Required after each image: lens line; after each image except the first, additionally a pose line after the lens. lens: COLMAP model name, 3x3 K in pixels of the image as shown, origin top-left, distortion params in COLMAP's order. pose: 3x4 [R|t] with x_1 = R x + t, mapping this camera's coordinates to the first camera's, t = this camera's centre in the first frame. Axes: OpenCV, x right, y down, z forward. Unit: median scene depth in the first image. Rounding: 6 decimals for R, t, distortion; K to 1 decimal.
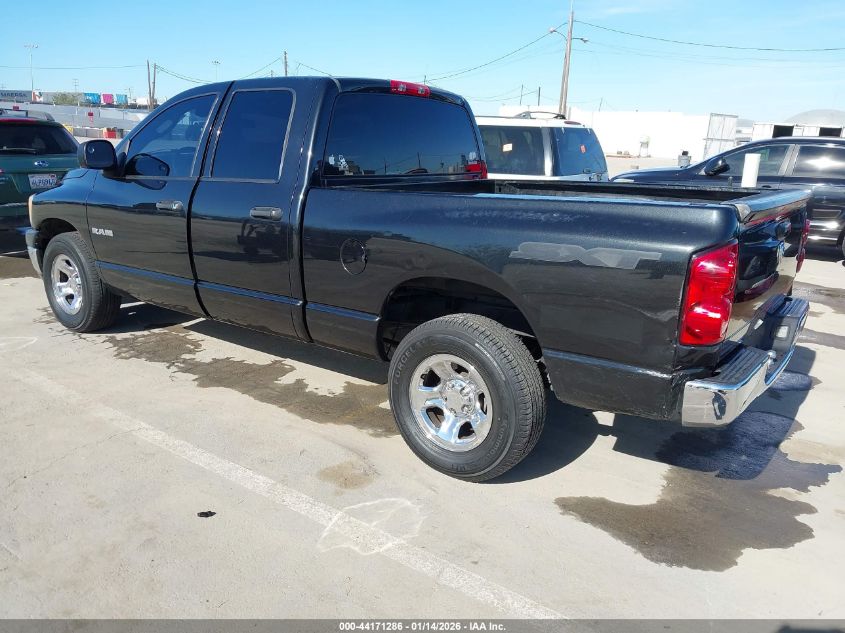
lens RADIAL K [[693.1, 0, 425.8], [0, 693.1, 316.9], [0, 0, 1]] dist [0.011642, 0.004068]
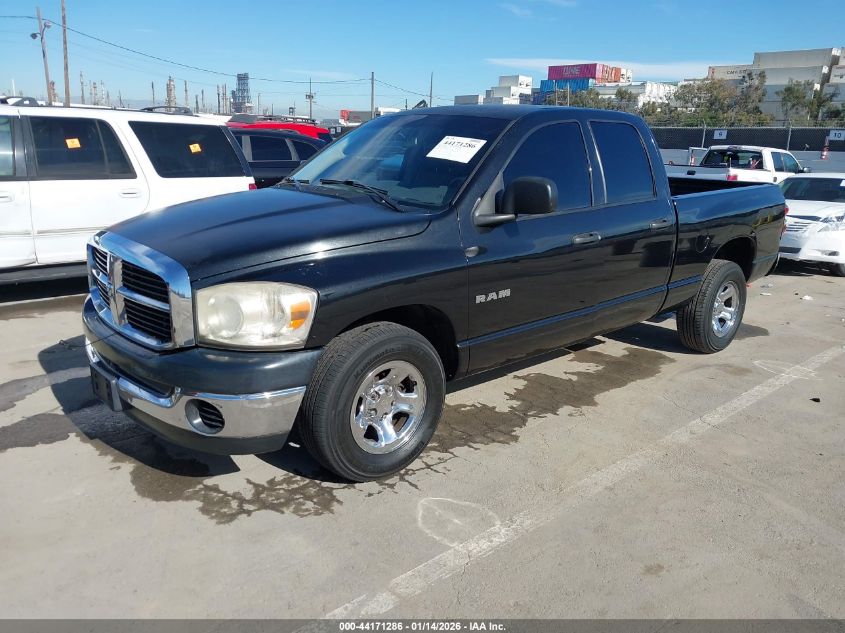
lens RADIAL K [[693.1, 0, 425.8], [0, 693.1, 316.9], [0, 0, 1]] dist [0.011642, 0.004068]
pose [[0.127244, -0.253501, 0.958930, -1.679090], [0.205392, 0.952567, 0.224565, -0.398032], [-0.970373, 0.168382, 0.173276, 1.341431]]
